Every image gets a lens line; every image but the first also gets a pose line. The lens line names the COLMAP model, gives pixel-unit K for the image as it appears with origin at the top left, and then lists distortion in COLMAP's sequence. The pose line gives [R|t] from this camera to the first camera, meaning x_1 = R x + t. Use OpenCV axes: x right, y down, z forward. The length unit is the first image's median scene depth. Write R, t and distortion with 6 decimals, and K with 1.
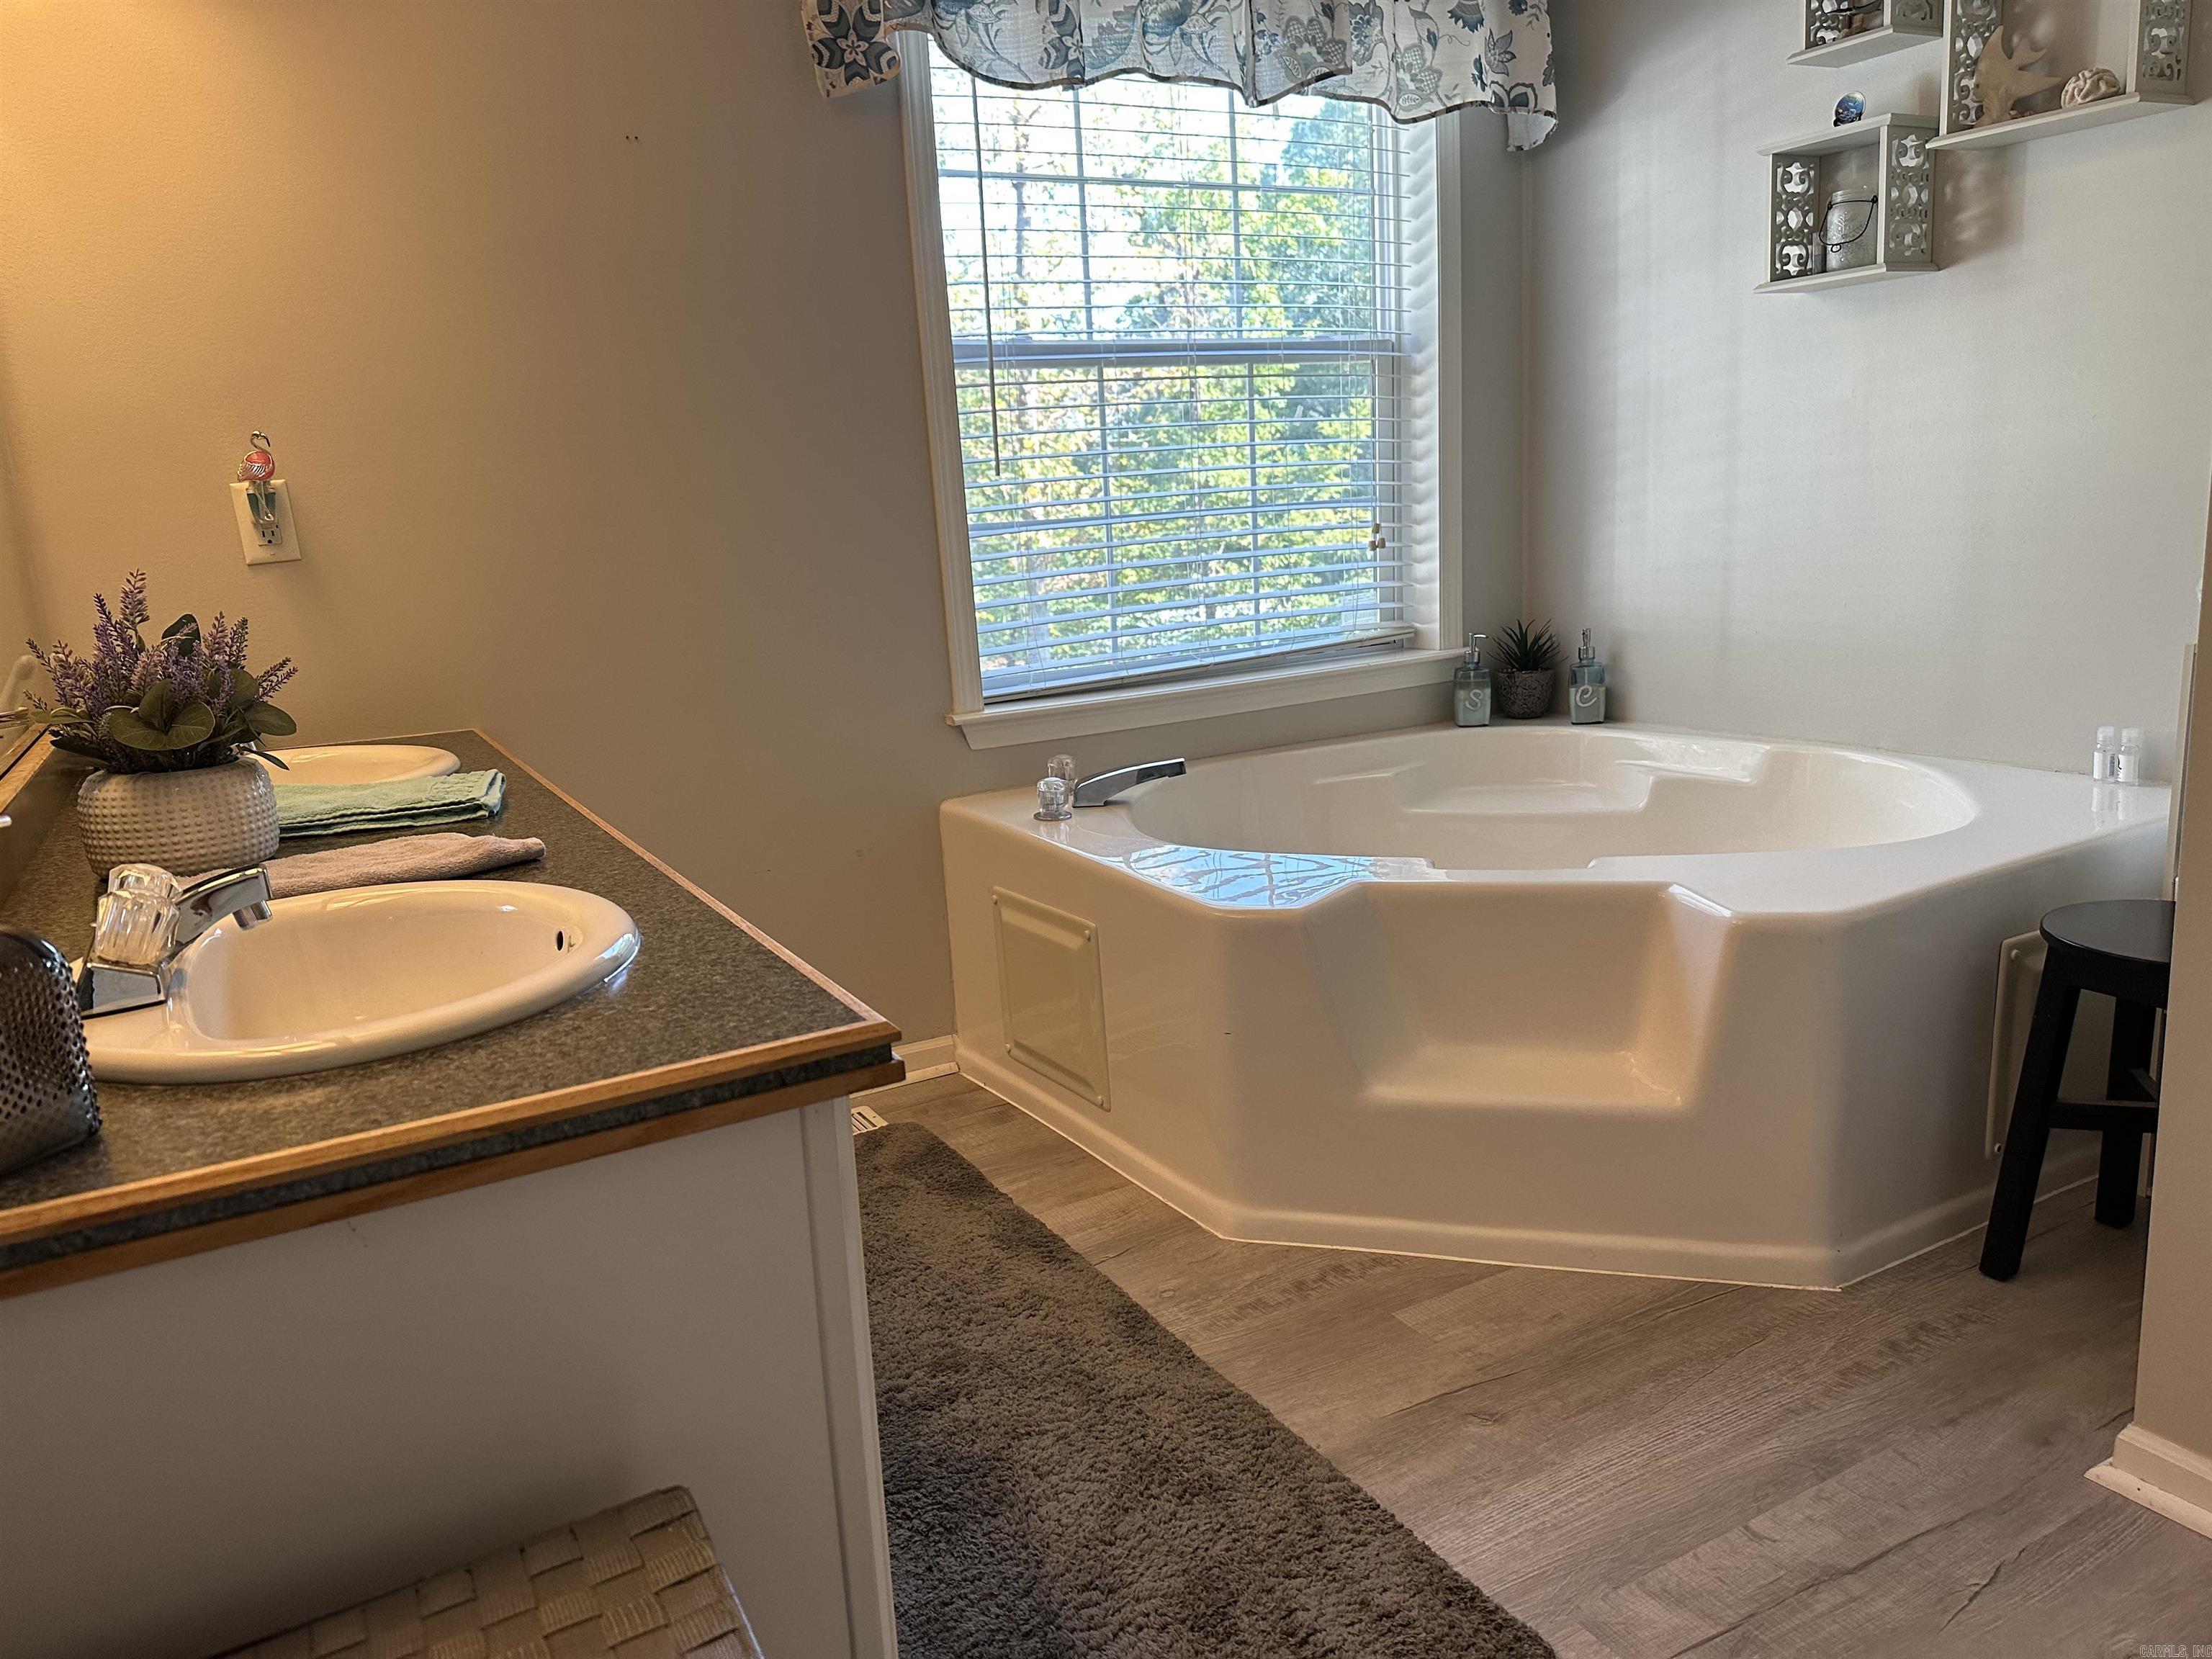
lens RADIAL K [[1559.5, 0, 1106.0], [0, 1559.5, 829.5], [0, 0, 1]] dist [0.006117, 0.001383]
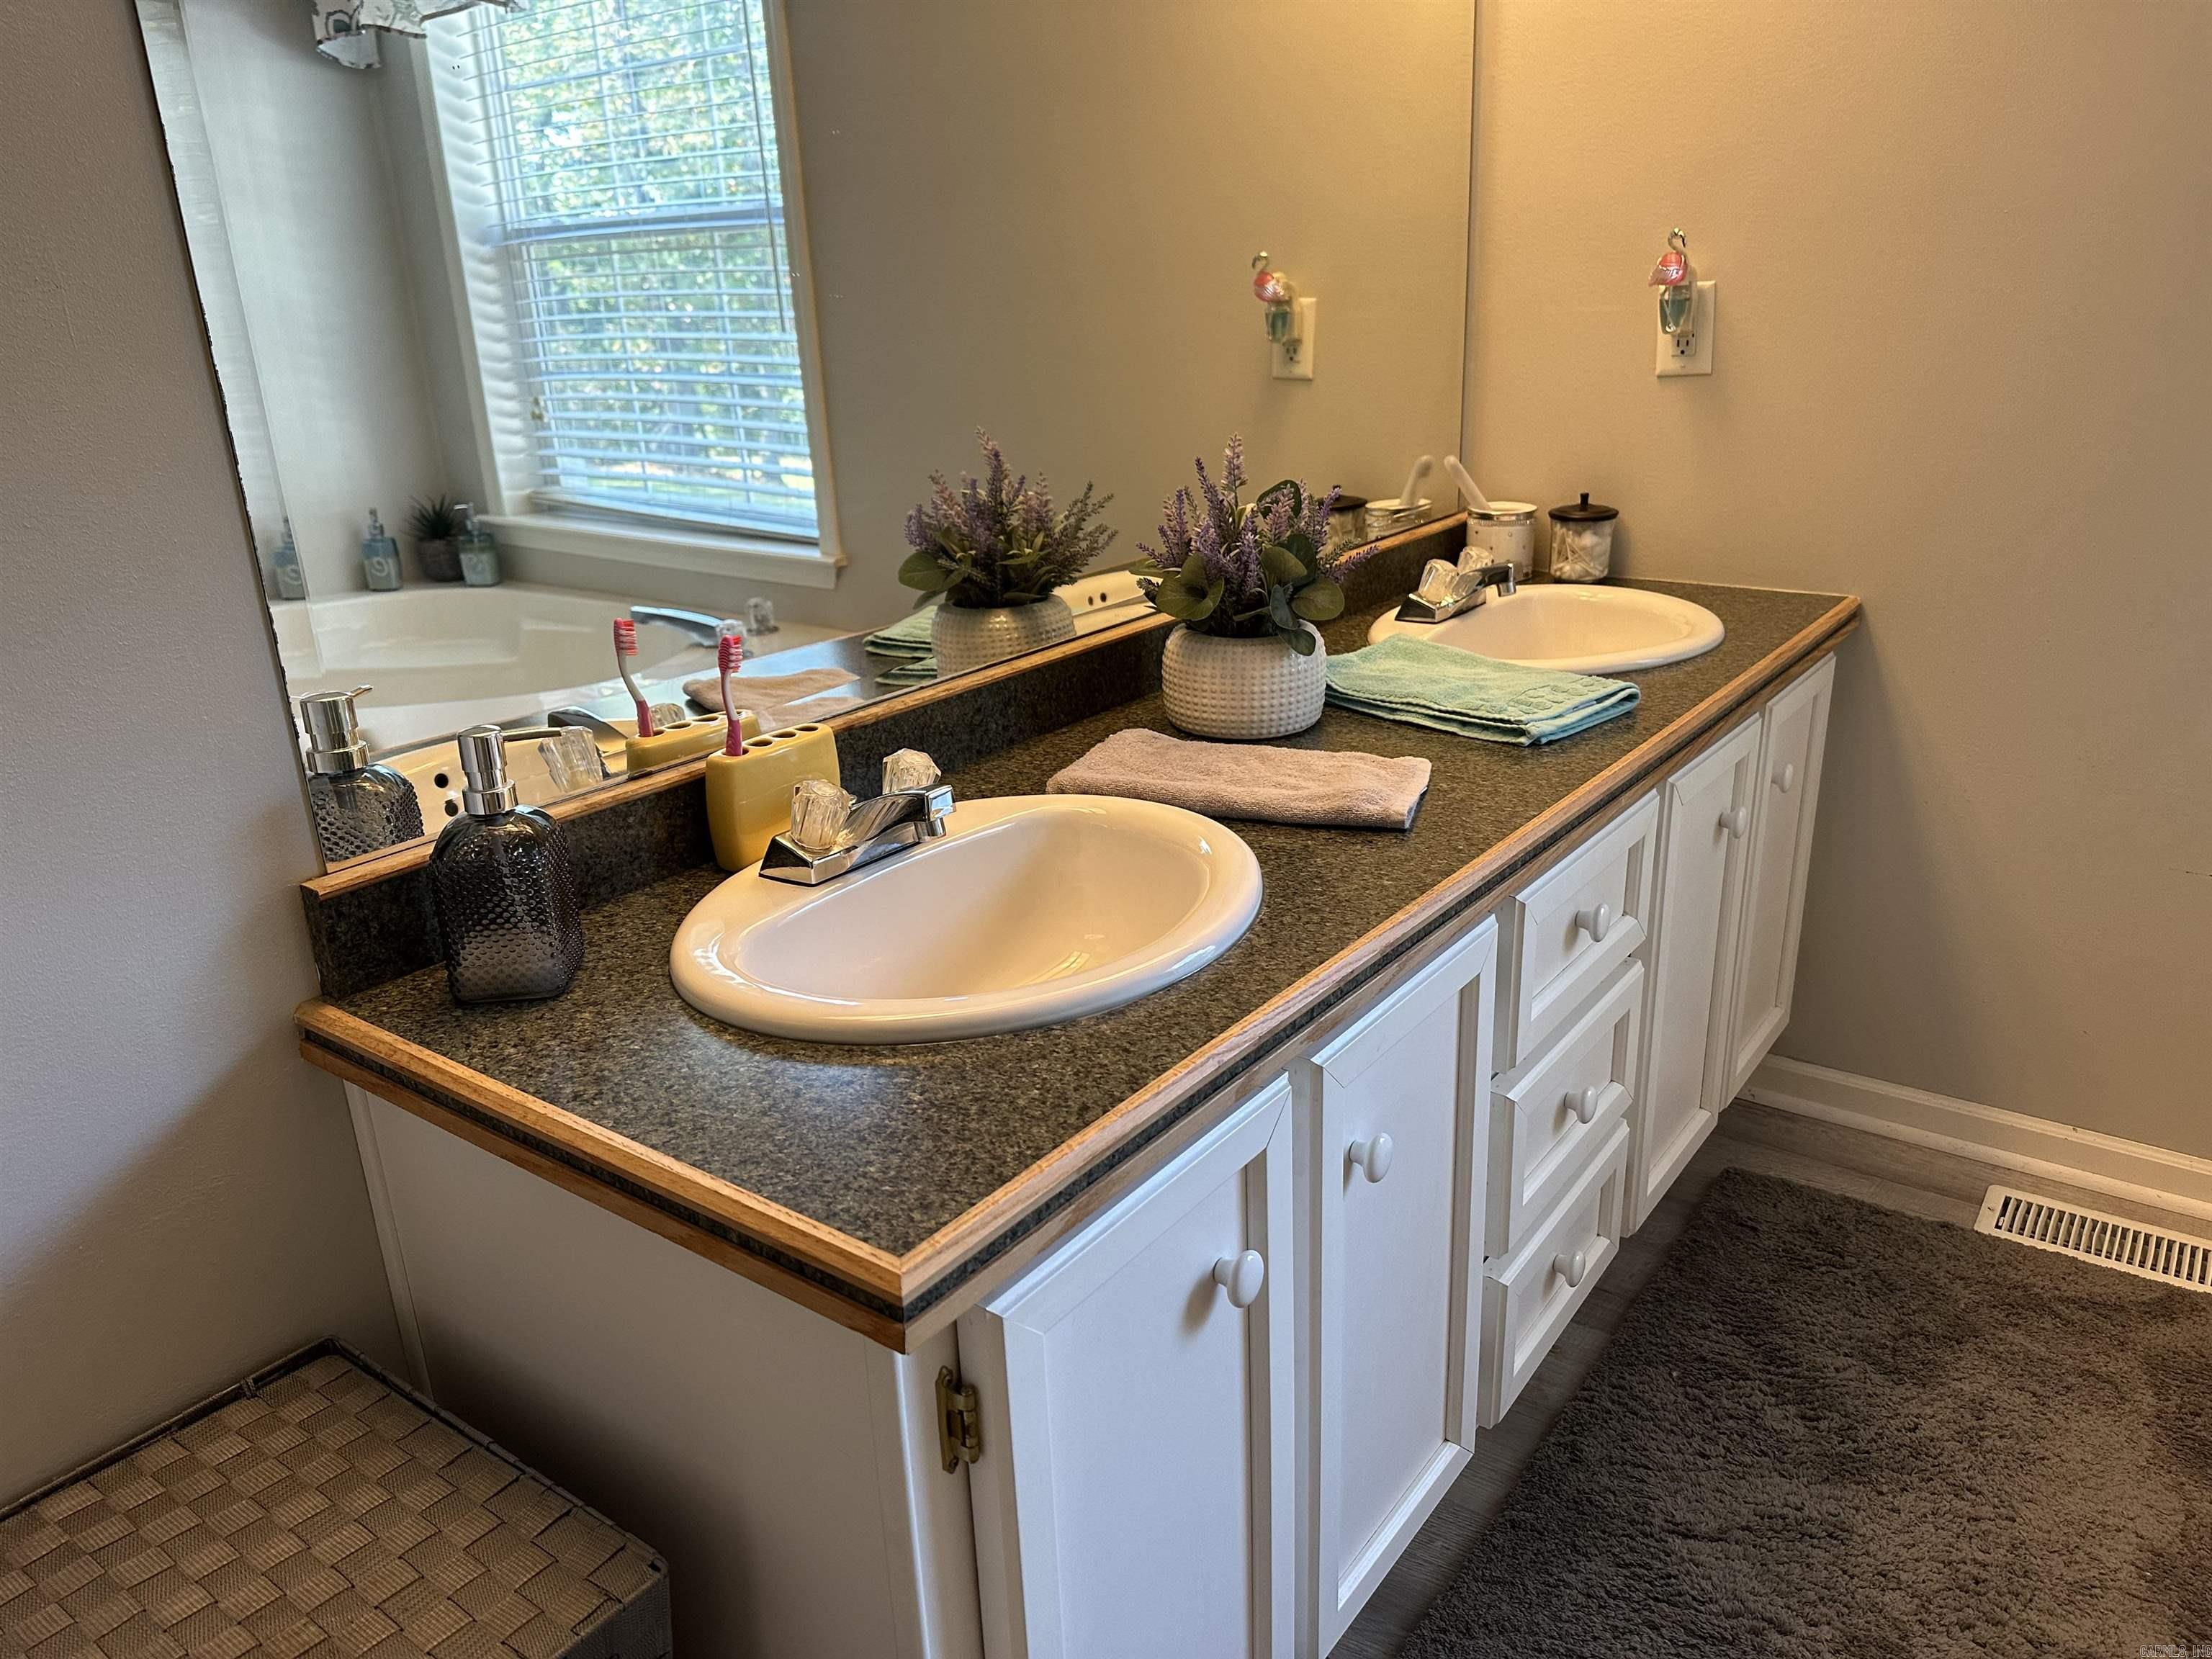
lens RADIAL K [[1559.5, 0, 1106.0], [0, 1559.5, 829.5], [0, 0, 1]] dist [0.006117, 0.001383]
pose [[0.379980, 0.344941, -0.858272, 0.217490], [-0.164497, 0.938276, 0.304268, -0.150735], [0.910251, 0.025567, 0.413268, 0.342221]]
